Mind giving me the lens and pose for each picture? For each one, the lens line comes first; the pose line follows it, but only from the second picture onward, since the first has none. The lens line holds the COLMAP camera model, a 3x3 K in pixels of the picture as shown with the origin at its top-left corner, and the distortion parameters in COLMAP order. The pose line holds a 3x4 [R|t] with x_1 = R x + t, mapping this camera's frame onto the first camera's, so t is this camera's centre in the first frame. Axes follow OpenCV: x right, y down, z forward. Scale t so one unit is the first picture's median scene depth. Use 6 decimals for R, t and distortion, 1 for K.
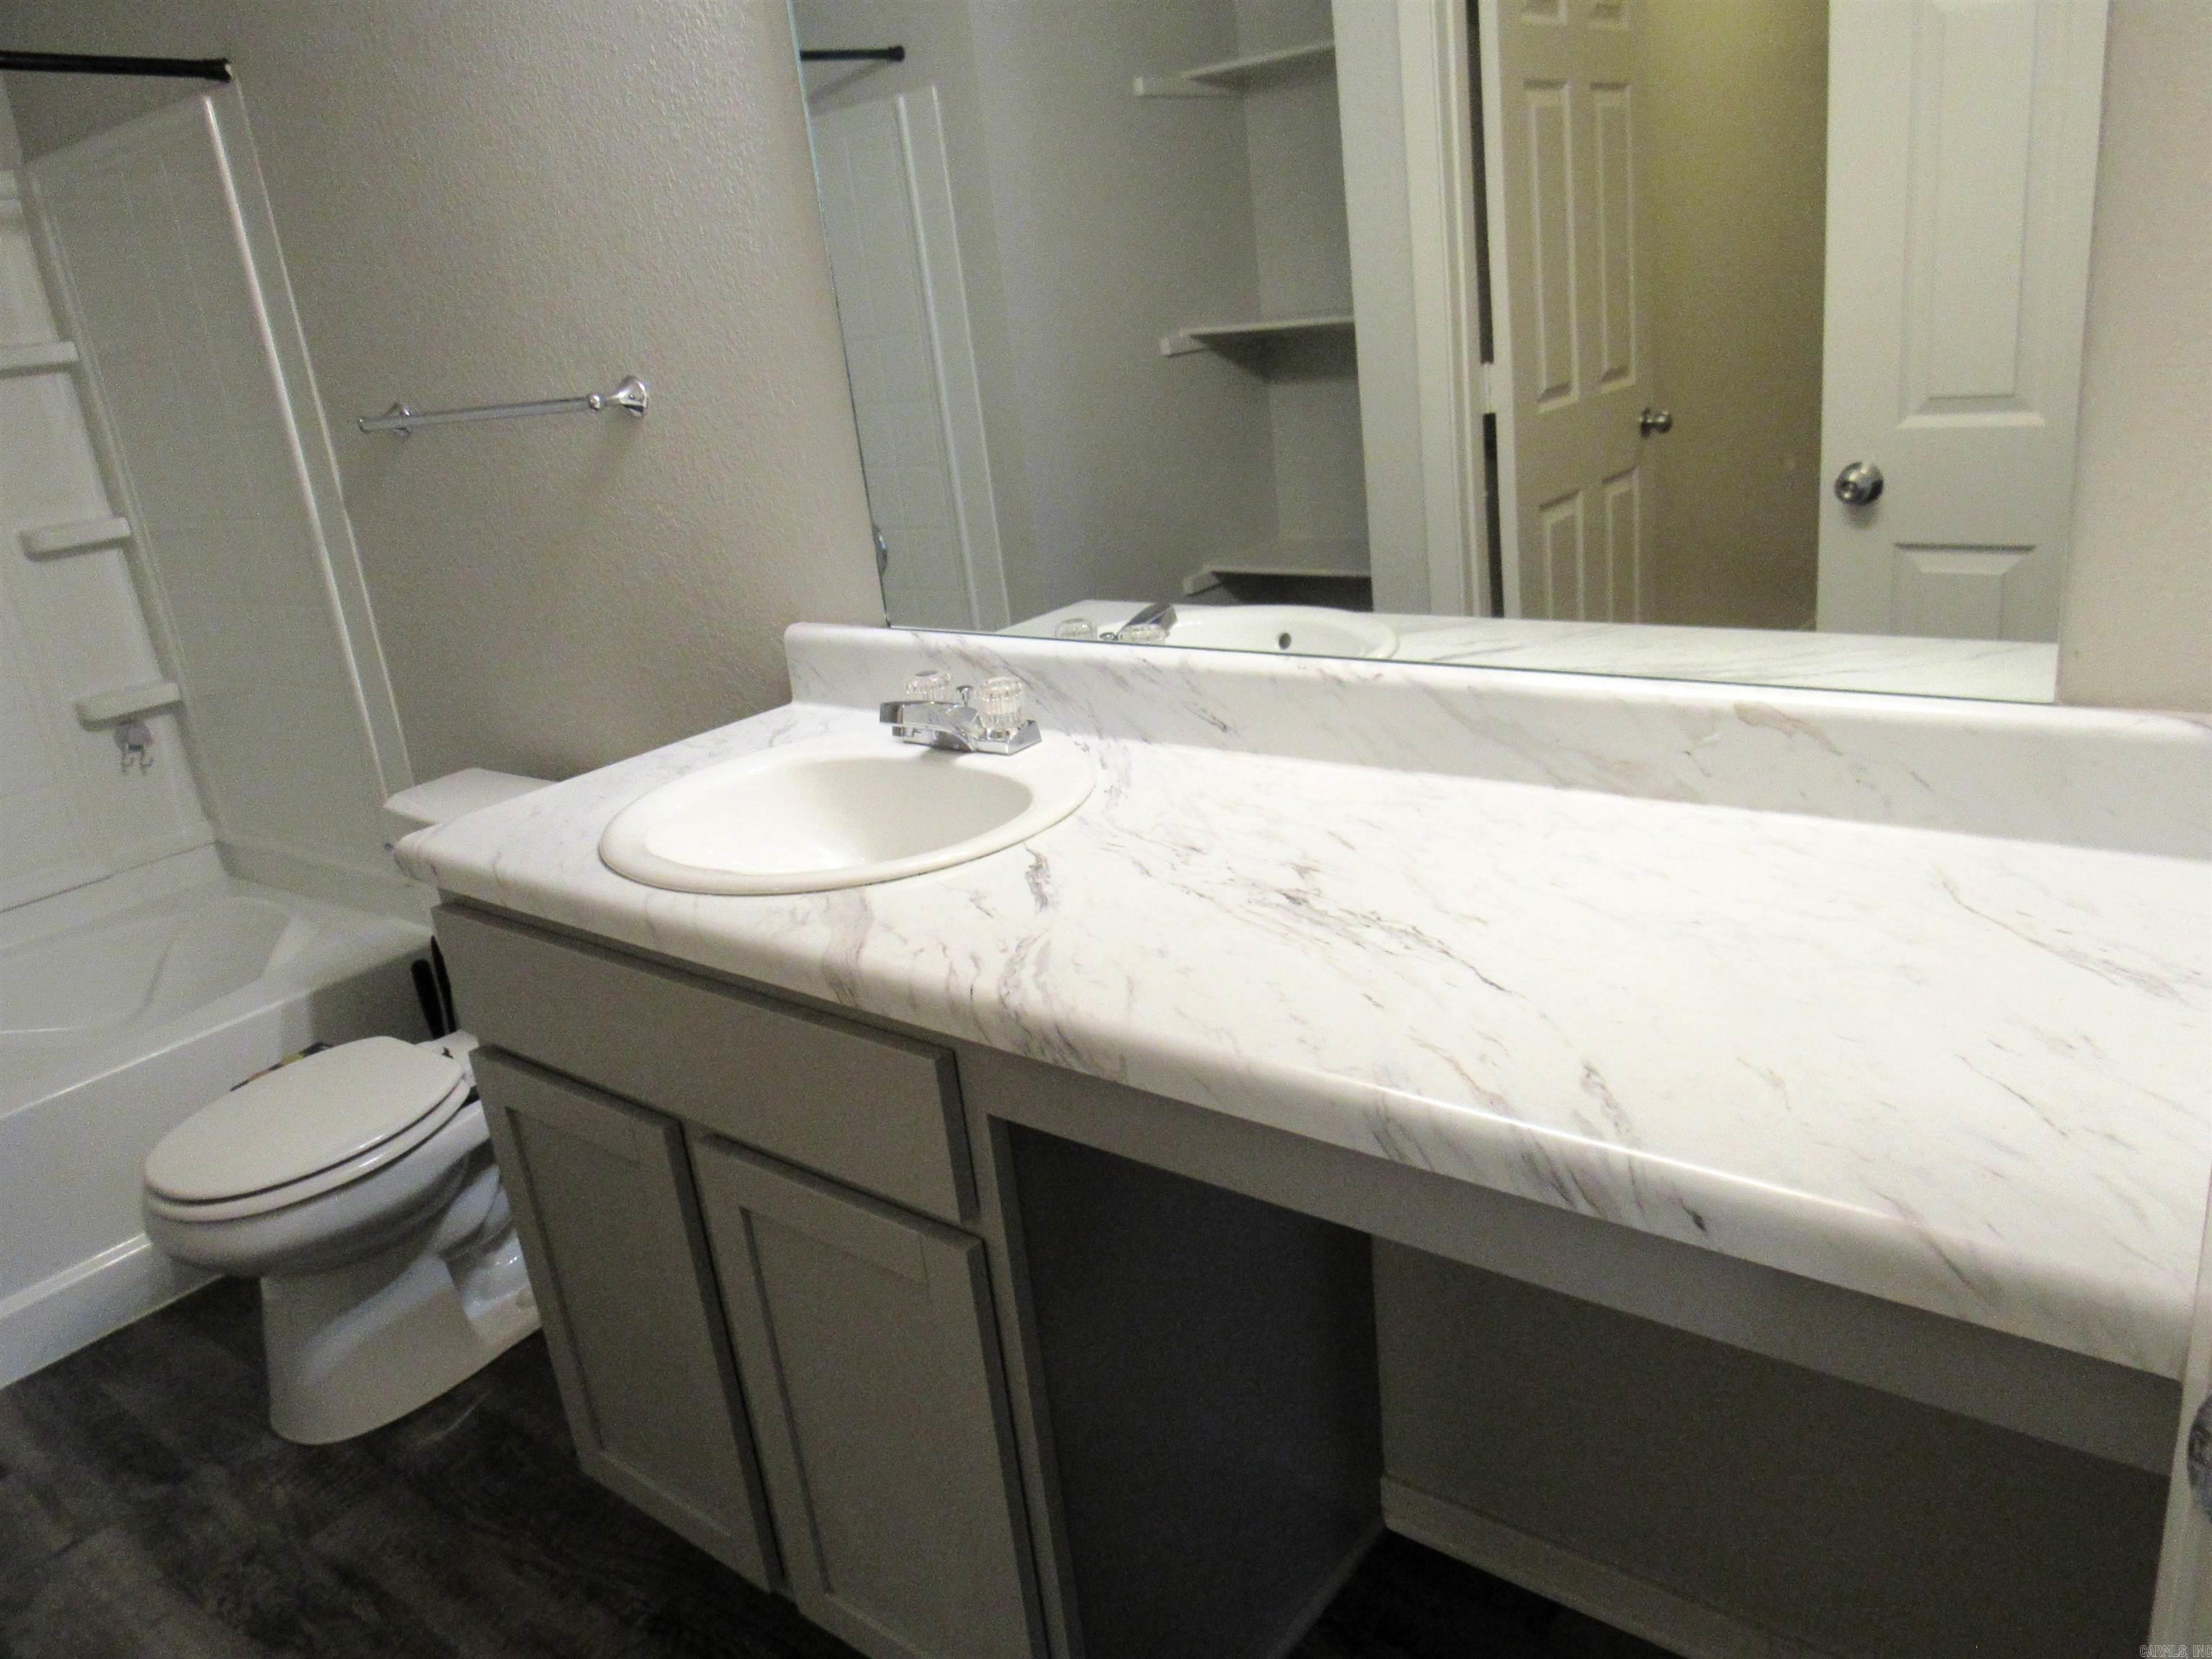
lens RADIAL K [[1594.5, 0, 1107.1], [0, 1594.5, 824.7], [0, 0, 1]] dist [-0.026106, 0.008049]
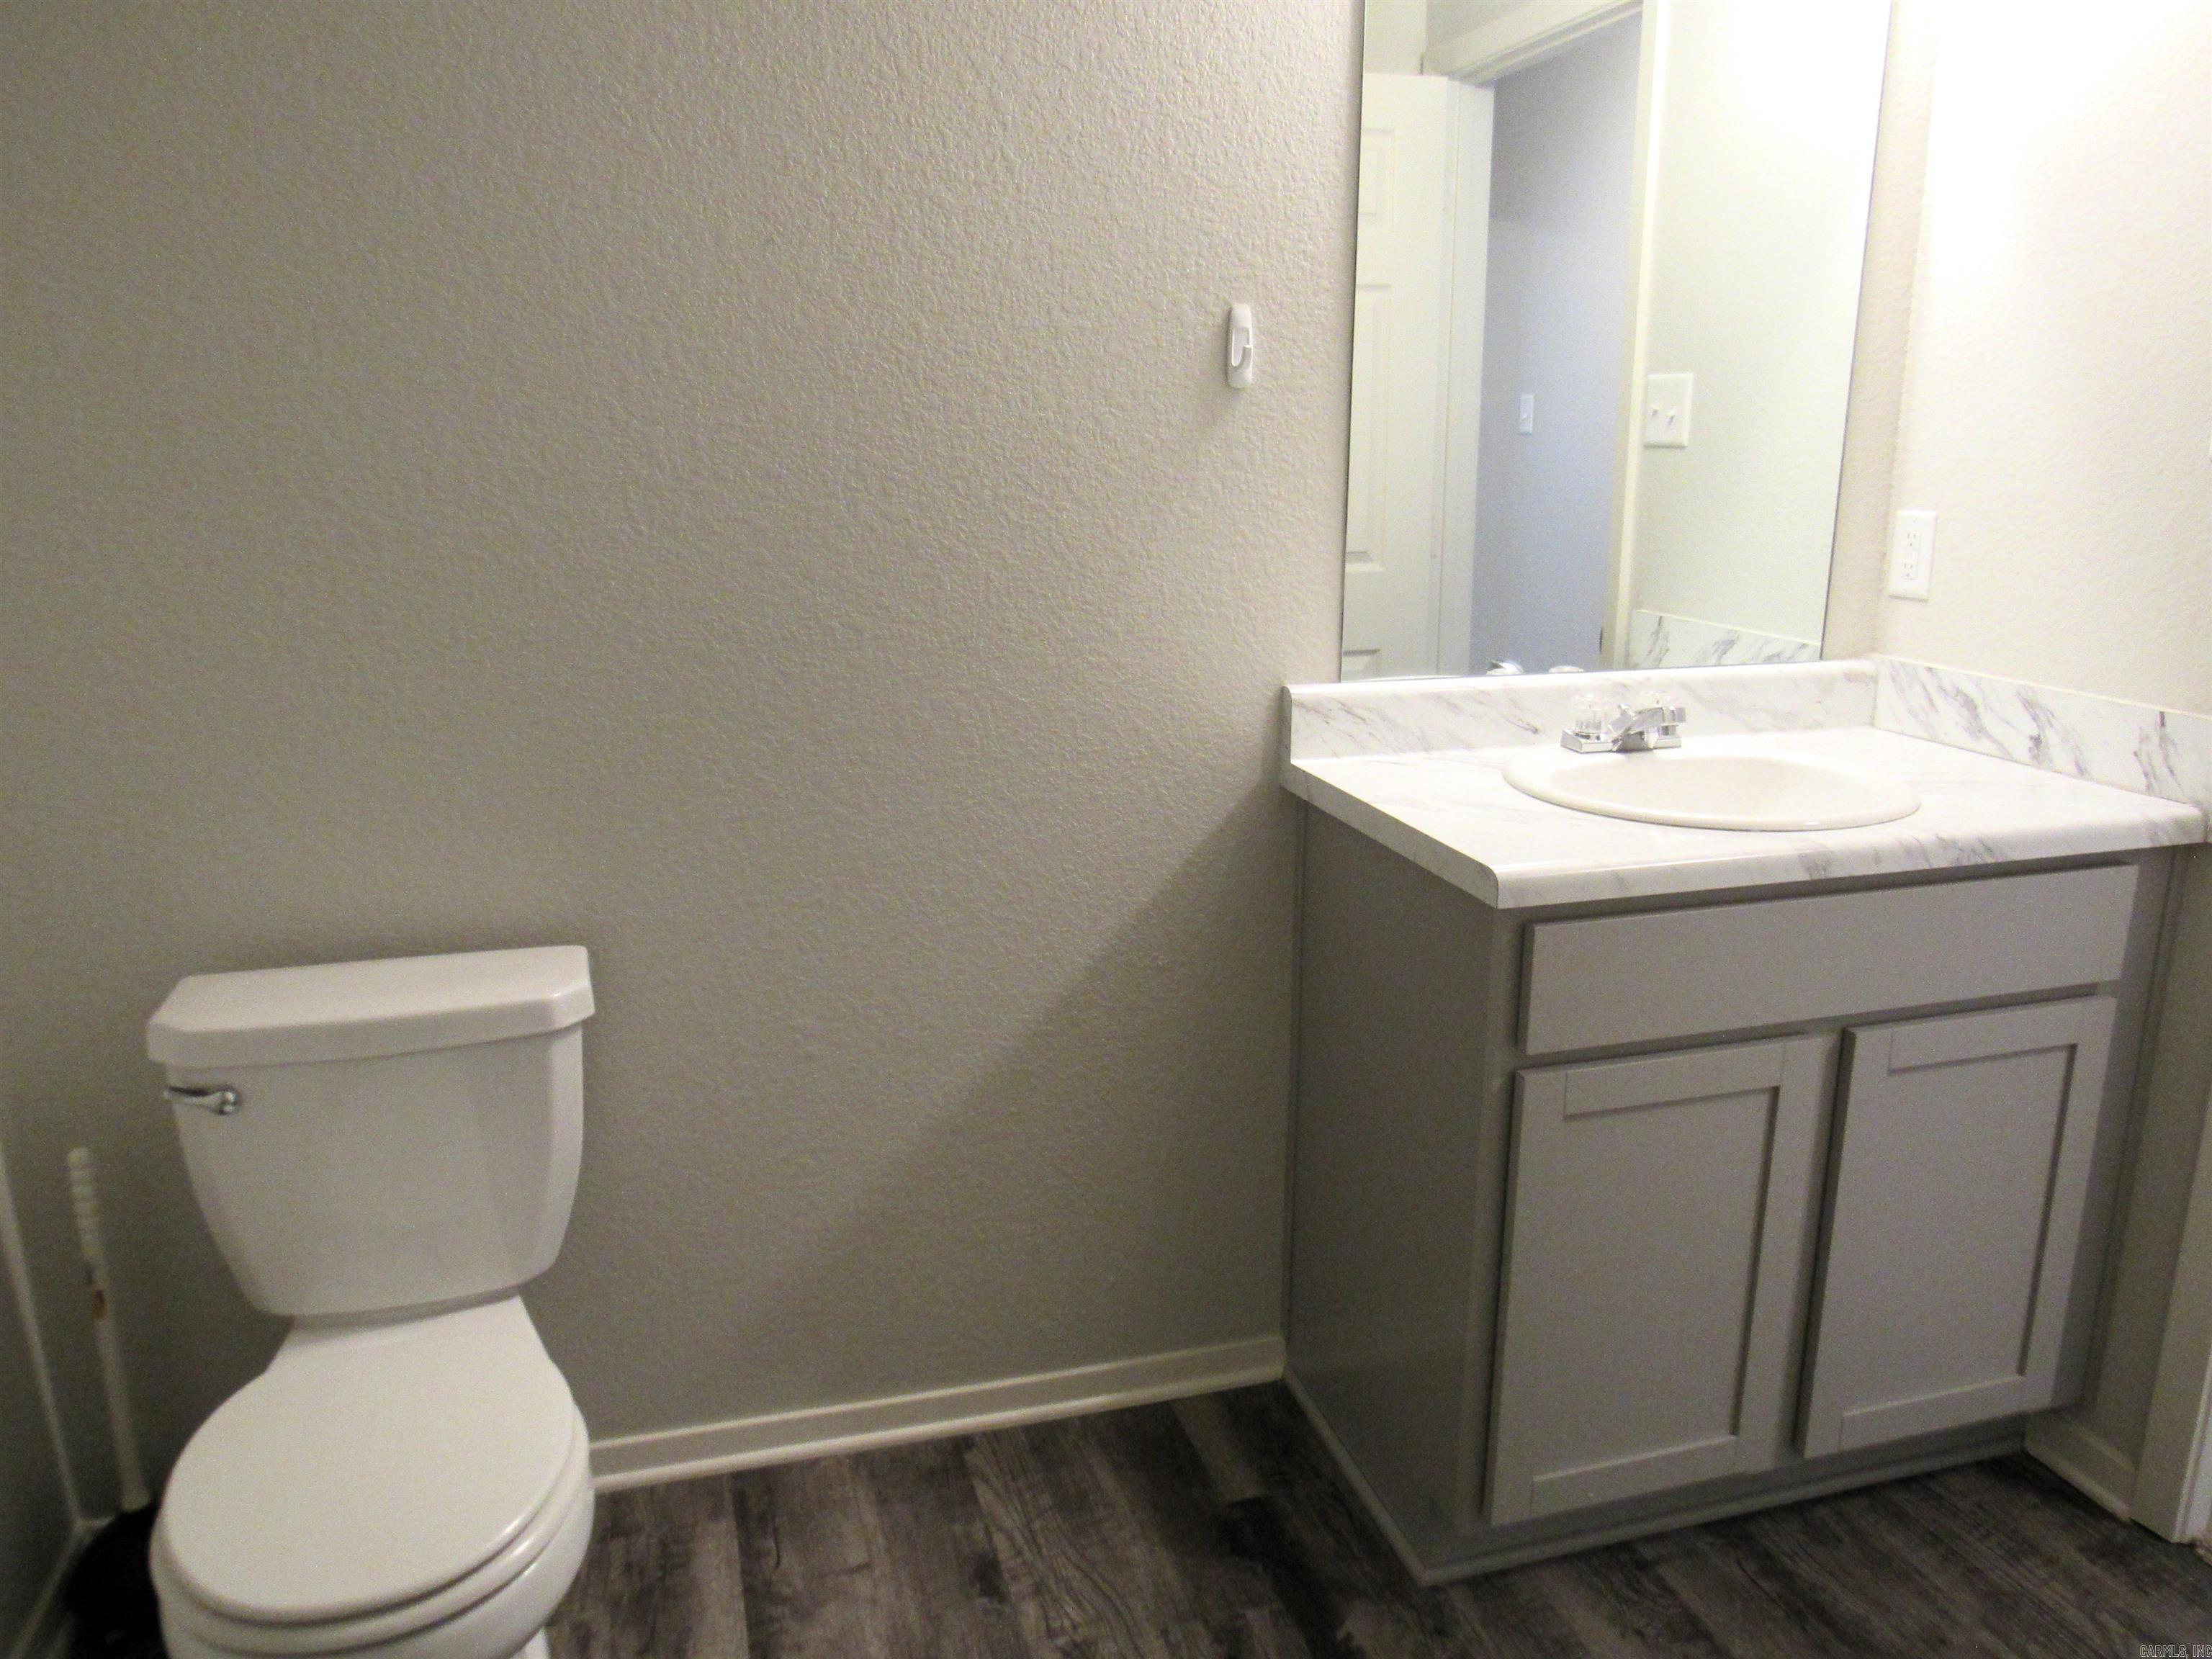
lens RADIAL K [[1594.5, 0, 1107.1], [0, 1594.5, 824.7], [0, 0, 1]] dist [-0.026106, 0.008049]
pose [[0.578354, -0.087147, 0.811118, -1.022254], [0.204150, 0.978103, -0.040477, -0.002026], [-0.789829, 0.189000, 0.583480, 0.421344]]
